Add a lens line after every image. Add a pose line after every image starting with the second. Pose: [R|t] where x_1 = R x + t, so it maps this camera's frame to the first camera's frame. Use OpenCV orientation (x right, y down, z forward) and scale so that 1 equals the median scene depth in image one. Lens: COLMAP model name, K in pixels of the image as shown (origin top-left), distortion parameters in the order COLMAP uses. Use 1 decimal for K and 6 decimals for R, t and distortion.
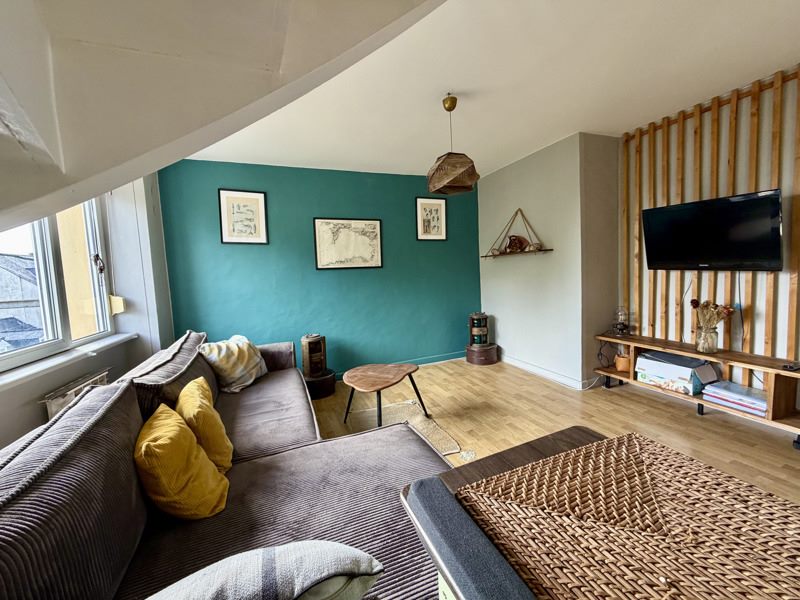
lens RADIAL K [[320.1, 0, 397.6], [0, 320.1, 298.6], [0, 0, 1]] dist [0.000251, 0.000020]
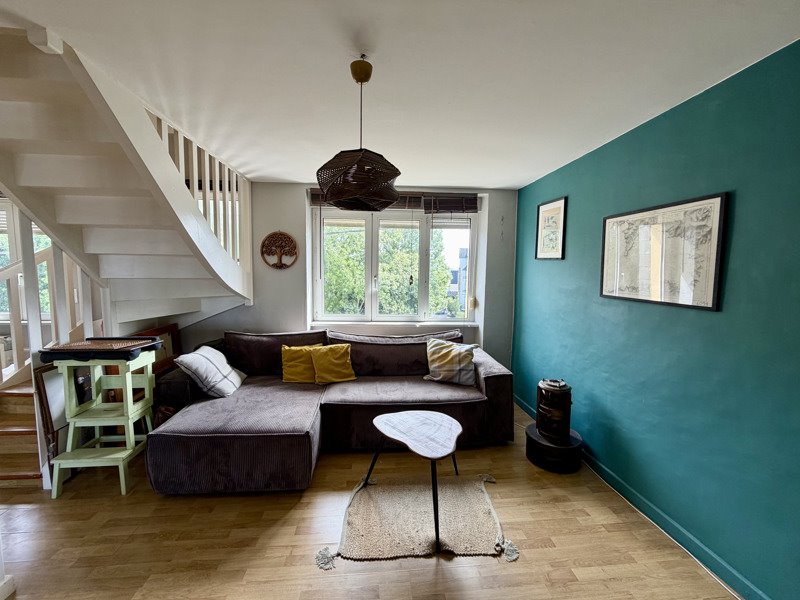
lens RADIAL K [[320.1, 0, 398.4], [0, 320.1, 300.1], [0, 0, 1]] dist [0.000251, 0.000020]
pose [[-0.292486, 0.137023, -0.946402, 0.529785], [-0.070520, 0.983895, 0.164245, -0.173912], [0.953666, 0.114780, -0.278113, 0.843636]]
